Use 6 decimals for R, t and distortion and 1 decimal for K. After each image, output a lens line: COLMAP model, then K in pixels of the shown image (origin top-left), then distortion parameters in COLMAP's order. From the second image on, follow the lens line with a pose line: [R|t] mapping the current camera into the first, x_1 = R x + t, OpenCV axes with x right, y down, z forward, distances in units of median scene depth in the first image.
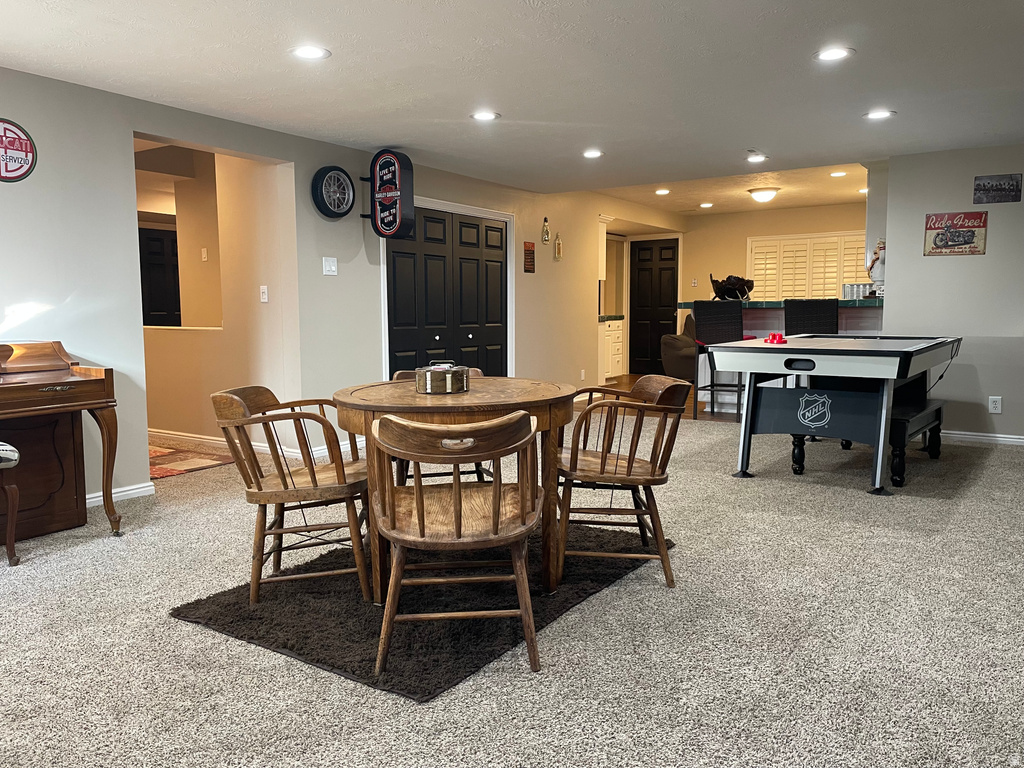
lens RADIAL K [[774.6, 0, 515.3], [0, 774.6, 381.5], [0, 0, 1]] dist [0.107039, -0.132993]
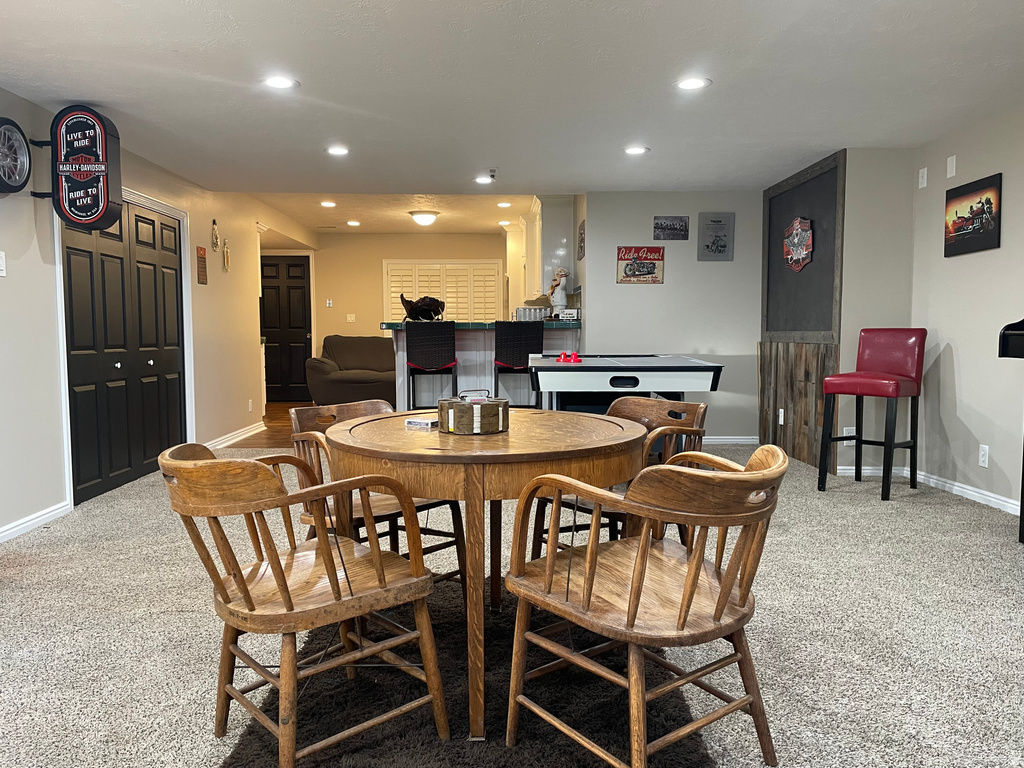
lens RADIAL K [[774.6, 0, 515.3], [0, 774.6, 381.5], [0, 0, 1]] dist [0.107039, -0.132993]
pose [[0.825406, -0.035699, 0.563410, -0.239007], [0.053010, 0.998490, -0.014394, -0.010671], [-0.562046, 0.041747, 0.826052, 0.173544]]
